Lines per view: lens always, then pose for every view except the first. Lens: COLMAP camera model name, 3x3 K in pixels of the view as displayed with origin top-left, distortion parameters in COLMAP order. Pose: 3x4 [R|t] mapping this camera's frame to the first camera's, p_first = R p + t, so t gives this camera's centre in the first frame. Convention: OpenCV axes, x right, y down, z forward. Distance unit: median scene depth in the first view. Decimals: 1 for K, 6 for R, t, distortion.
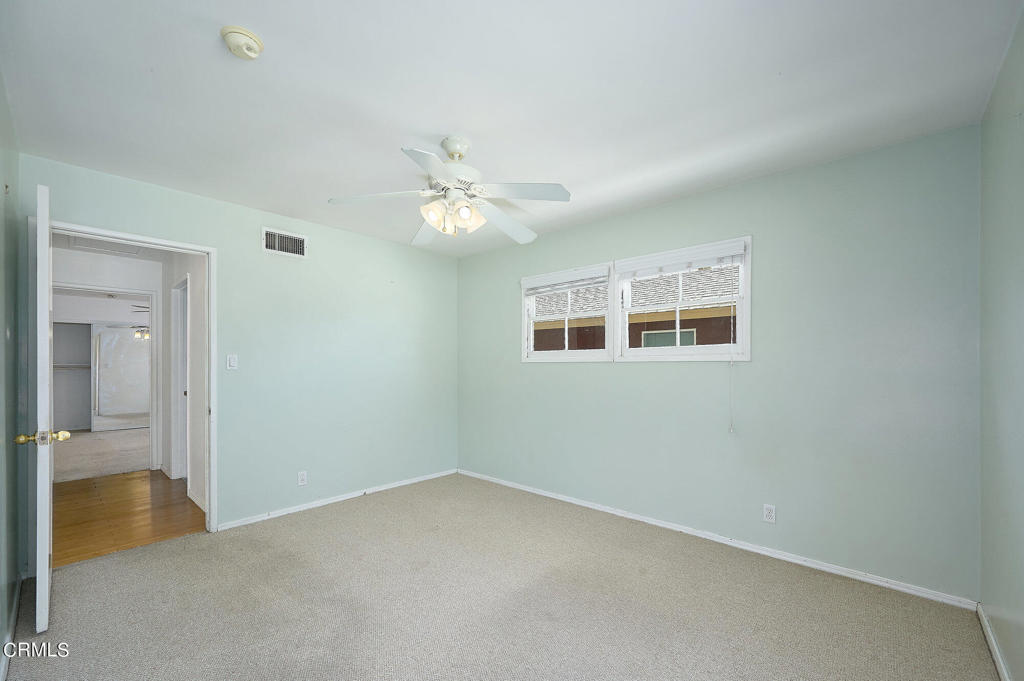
lens RADIAL K [[416.8, 0, 510.9], [0, 416.8, 365.7], [0, 0, 1]] dist [0.000448, -0.000007]
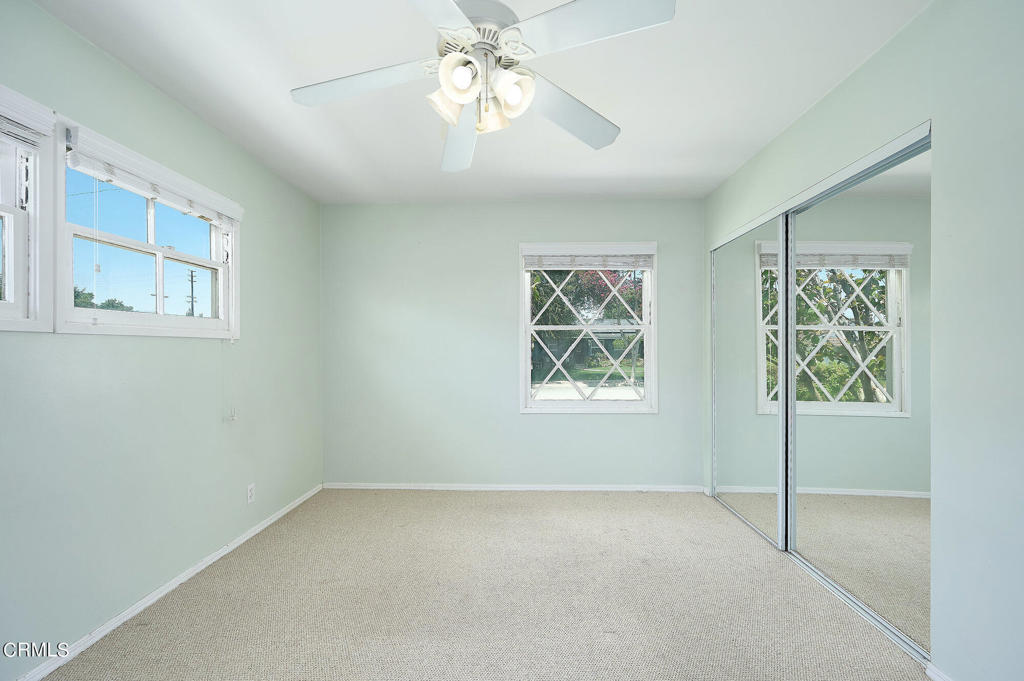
lens RADIAL K [[415.0, 0, 517.5], [0, 415.0, 348.3], [0, 0, 1]] dist [0.000475, -0.000078]
pose [[-0.657666, 0.003131, 0.753303, -0.510541], [0.000974, 0.999994, -0.003306, 0.012143], [-0.753309, -0.001441, -0.657665, 1.112346]]
